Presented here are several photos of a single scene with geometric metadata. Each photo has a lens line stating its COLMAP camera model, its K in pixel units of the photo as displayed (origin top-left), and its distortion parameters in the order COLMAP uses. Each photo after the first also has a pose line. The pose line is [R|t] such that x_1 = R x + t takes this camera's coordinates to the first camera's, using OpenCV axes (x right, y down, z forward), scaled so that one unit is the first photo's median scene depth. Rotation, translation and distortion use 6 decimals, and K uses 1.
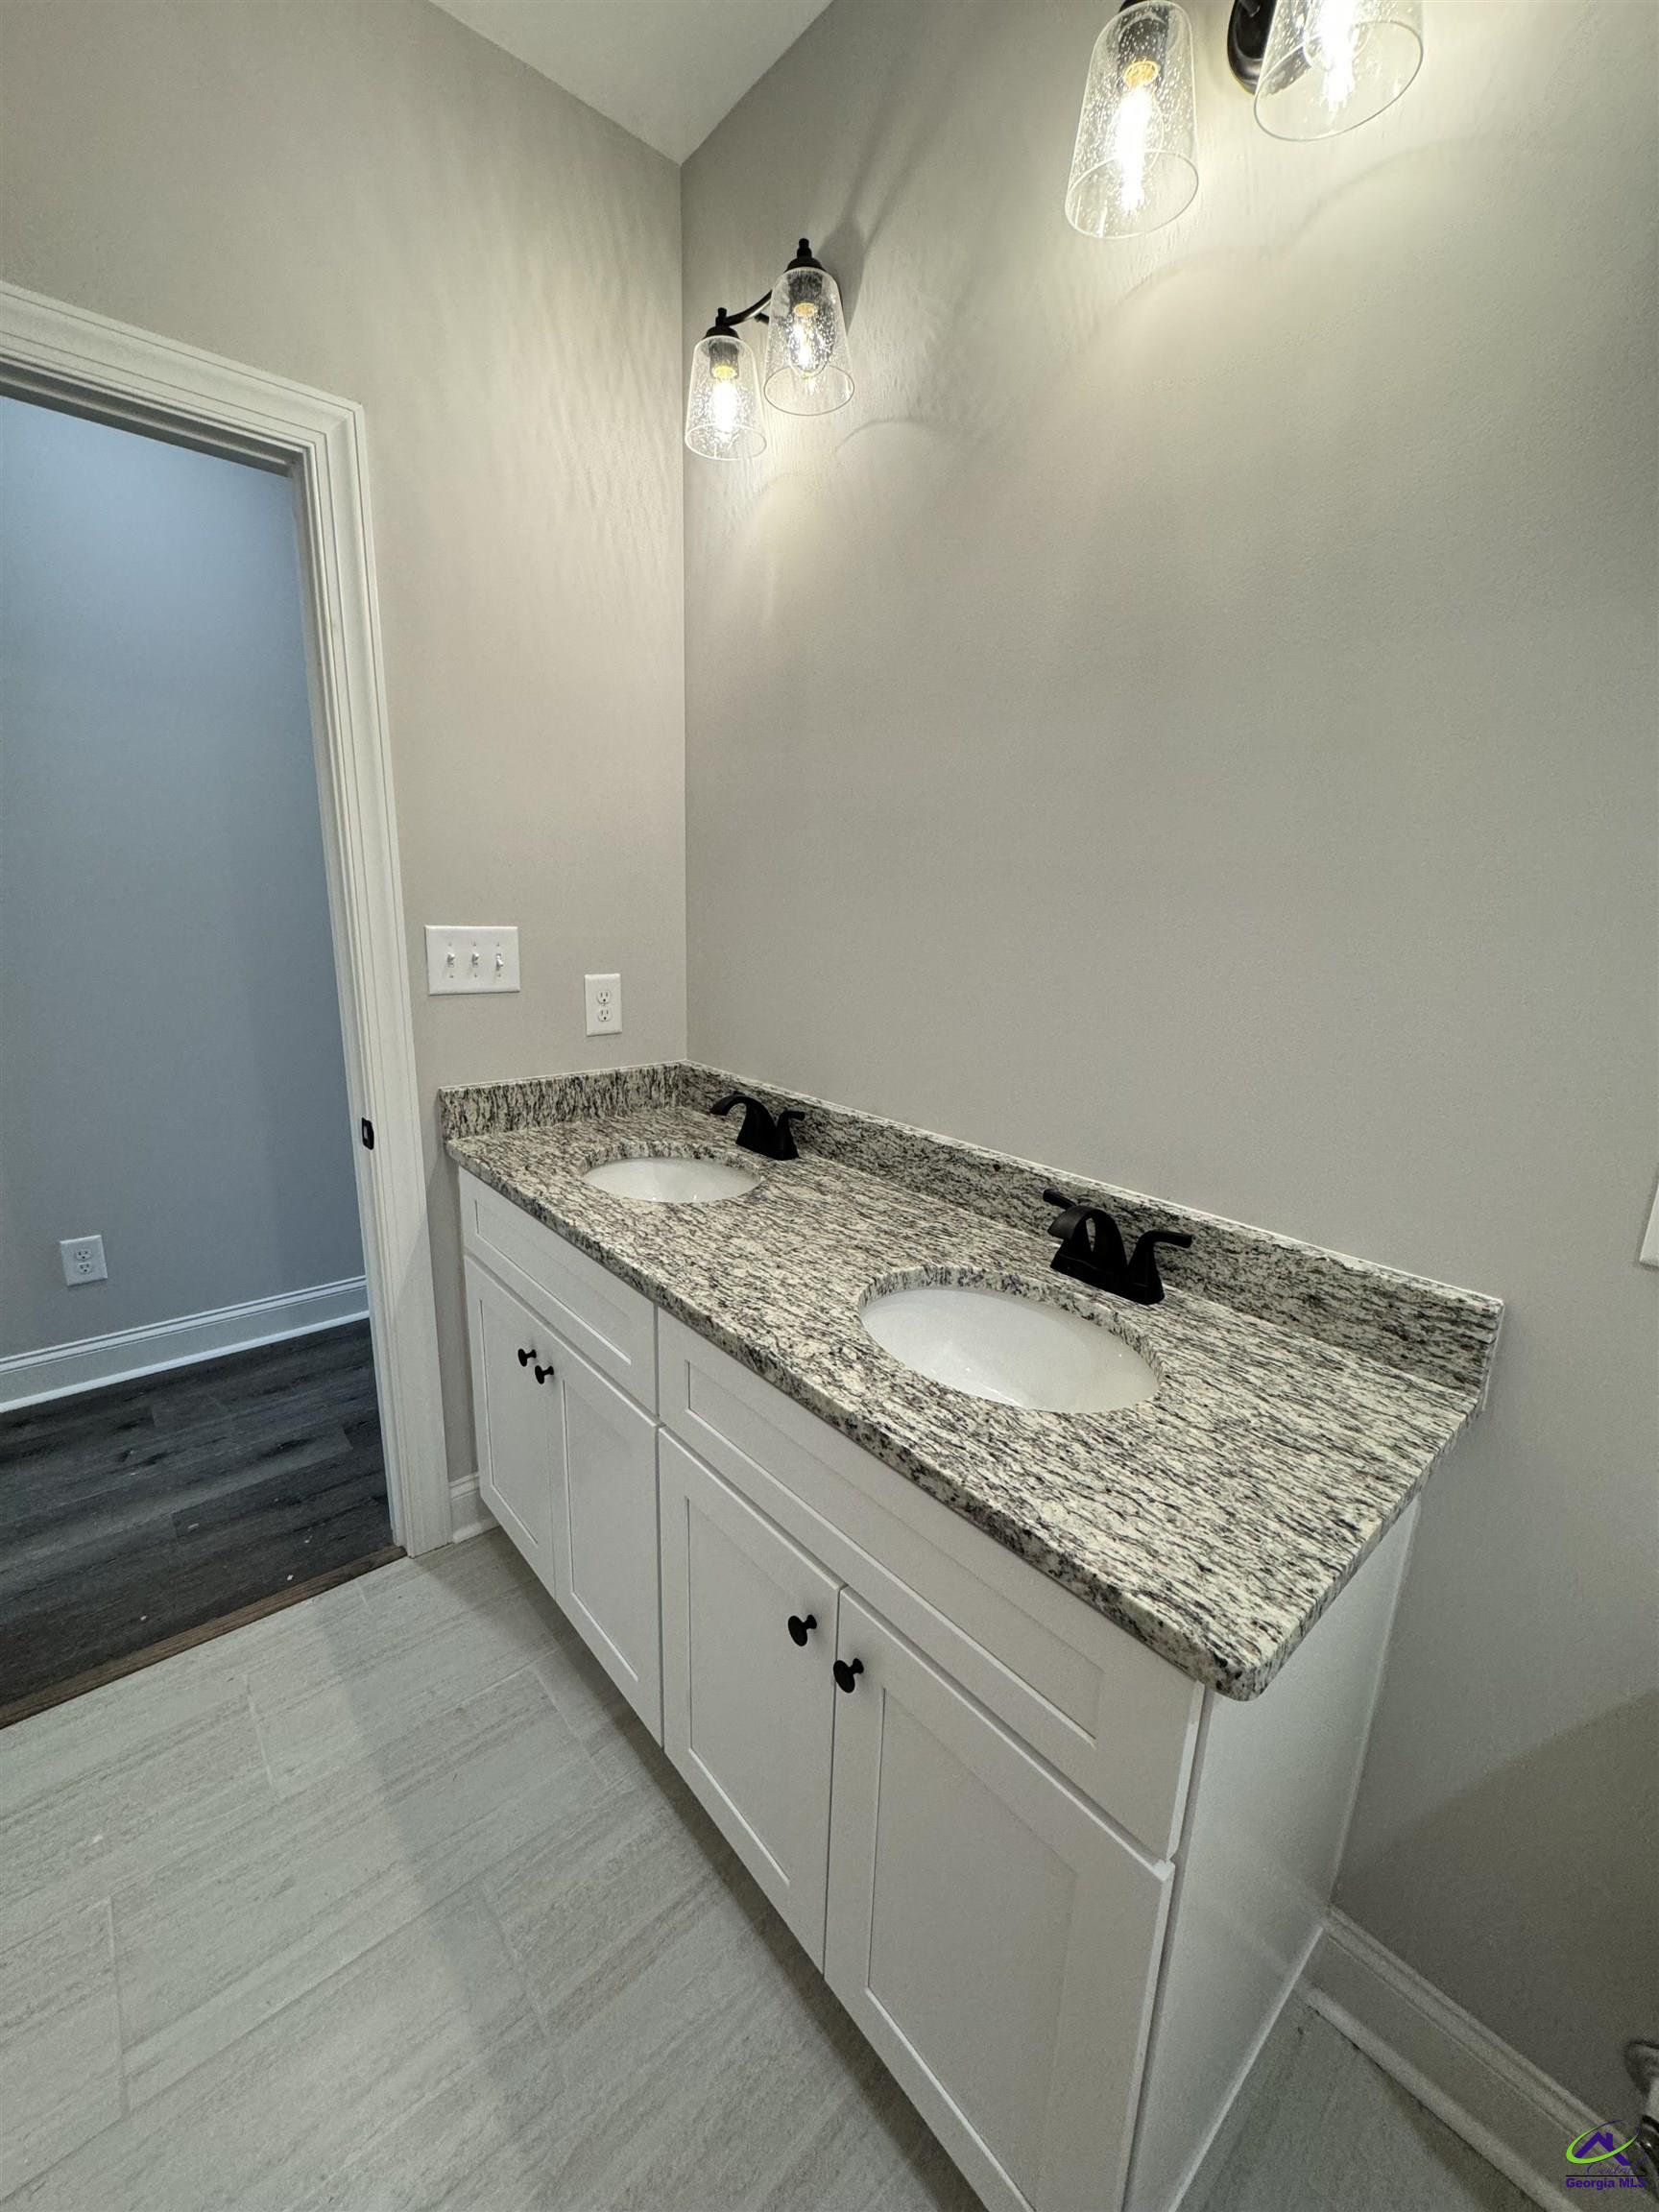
lens RADIAL K [[879.3, 0, 829.5], [0, 879.3, 1106.0], [0, 0, 1]] dist [-0.002034, 0.000115]
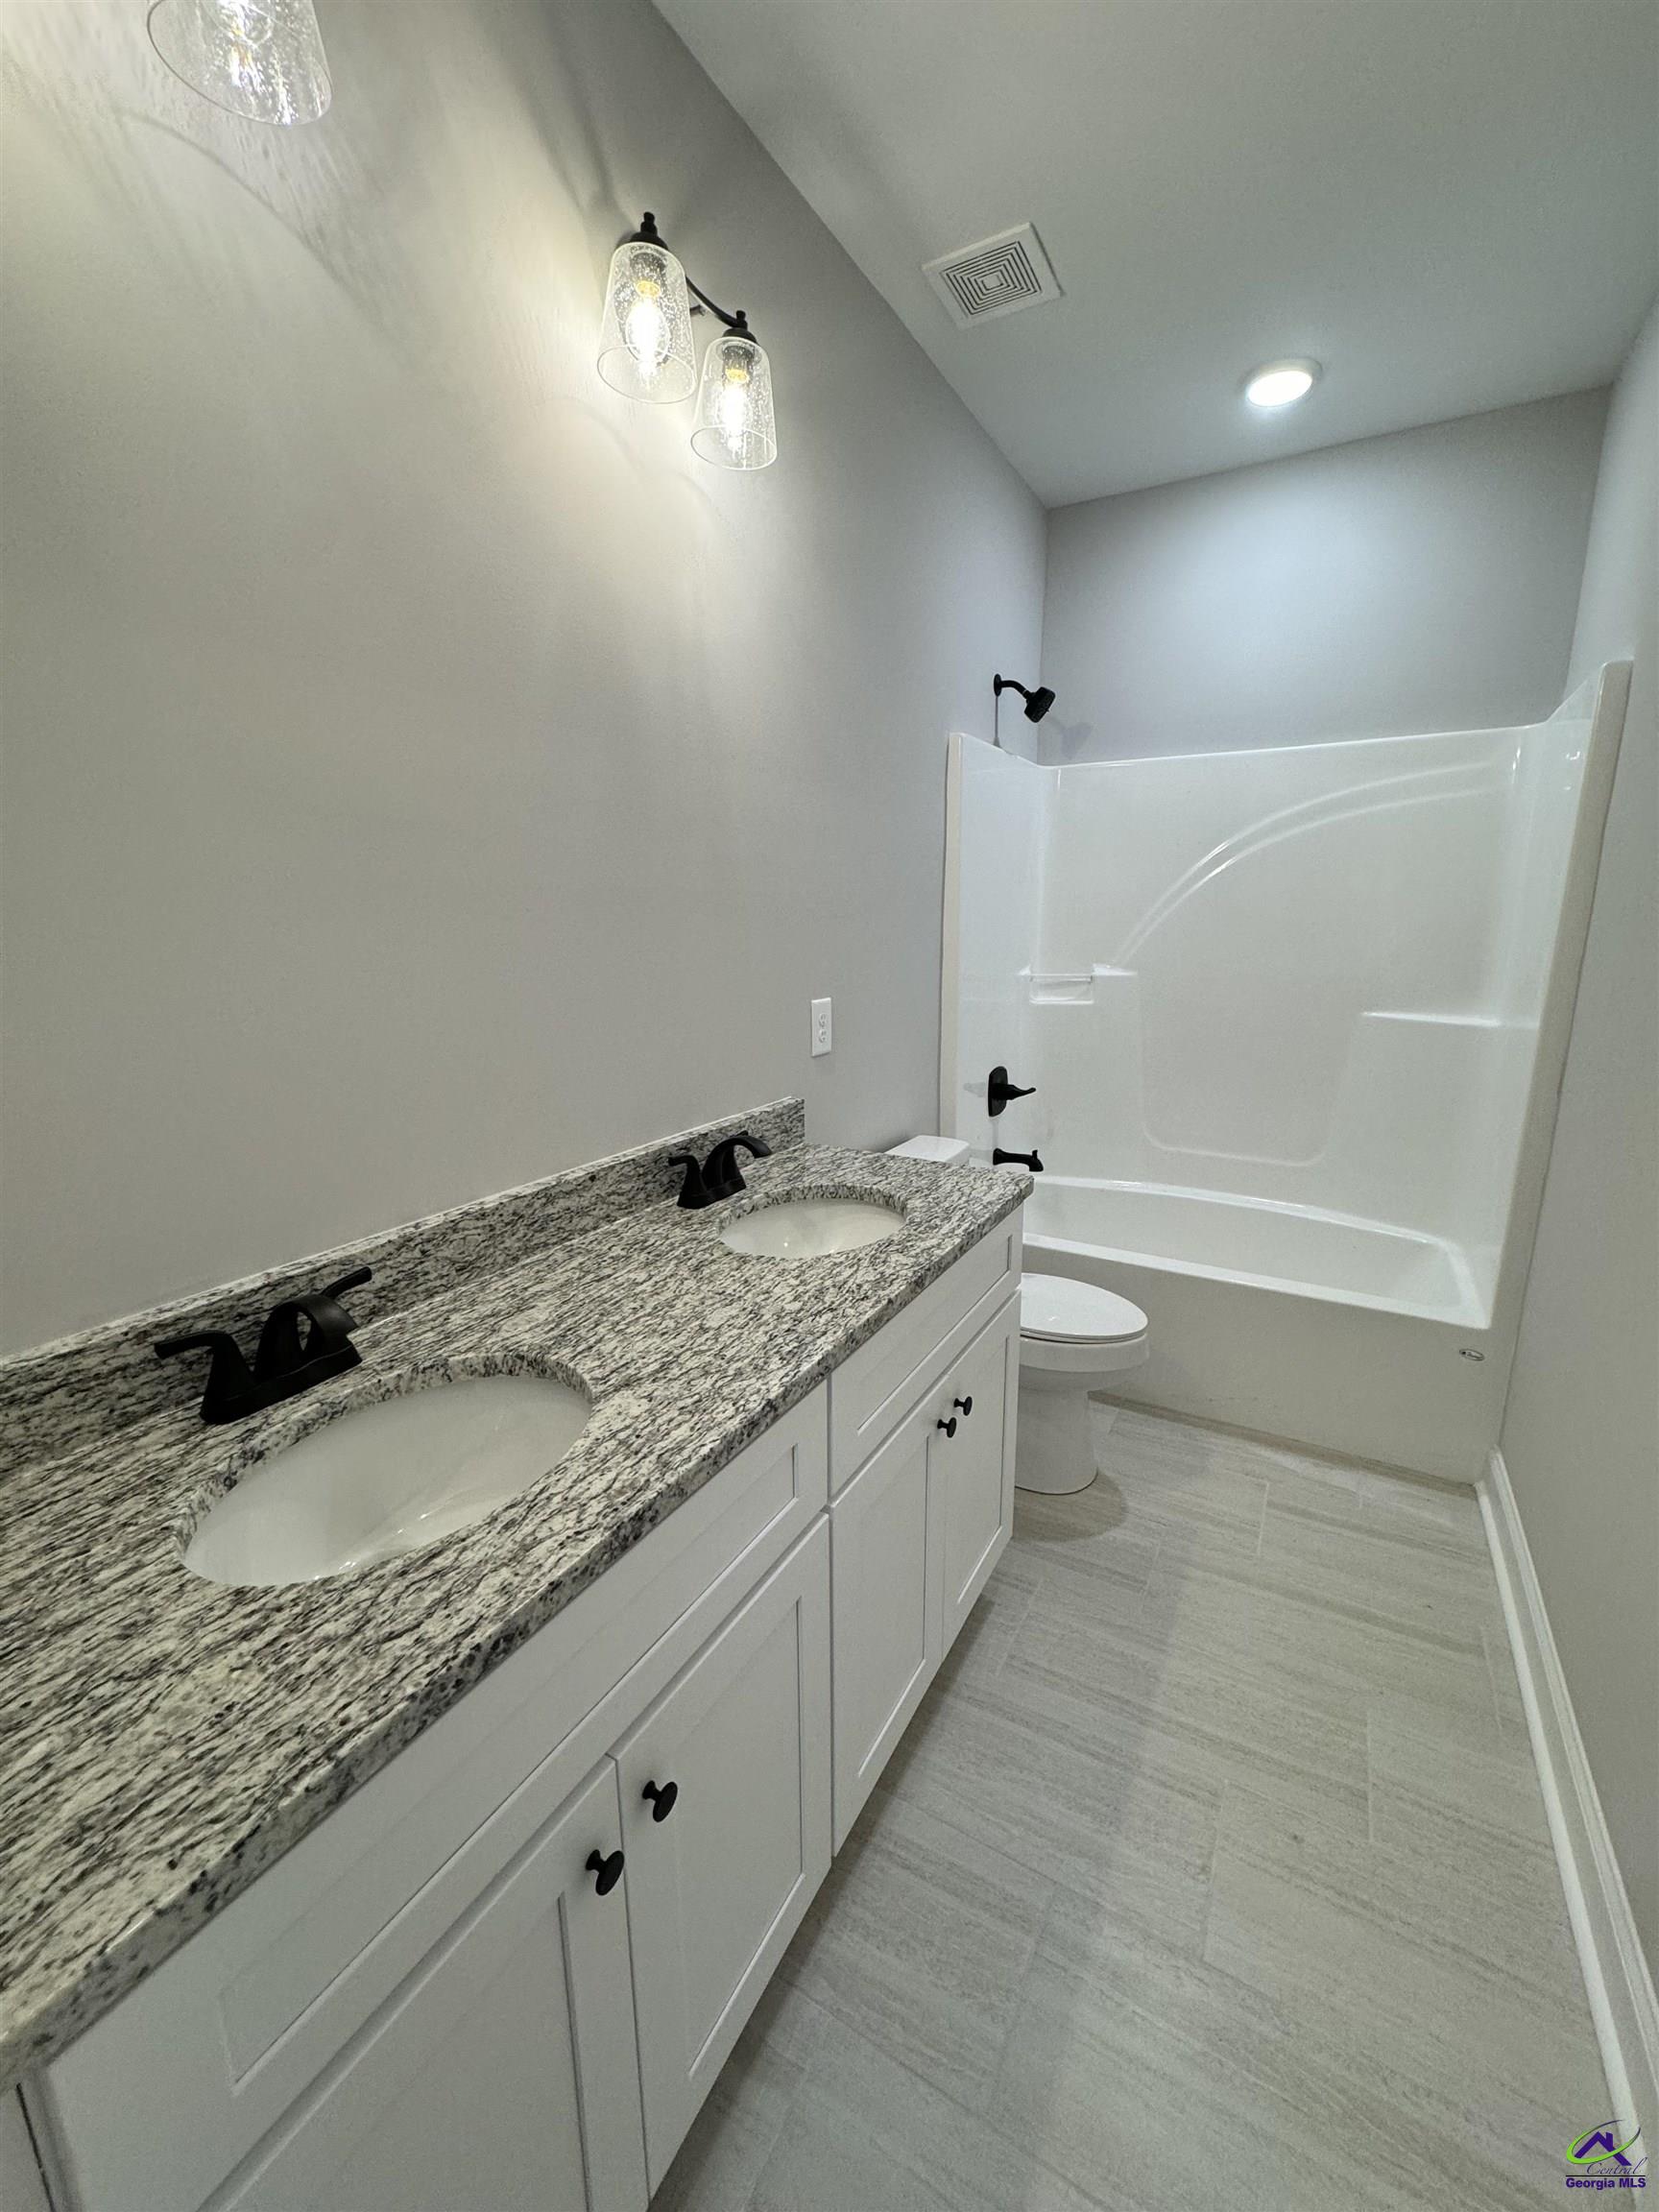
lens RADIAL K [[879.3, 0, 829.5], [0, 879.3, 1106.0], [0, 0, 1]] dist [-0.002034, 0.000115]
pose [[-0.321851, -0.231364, 0.918086, -0.846732], [0.218104, 0.925486, 0.309688, -0.273981], [-0.921326, 0.299912, -0.247407, 0.998644]]
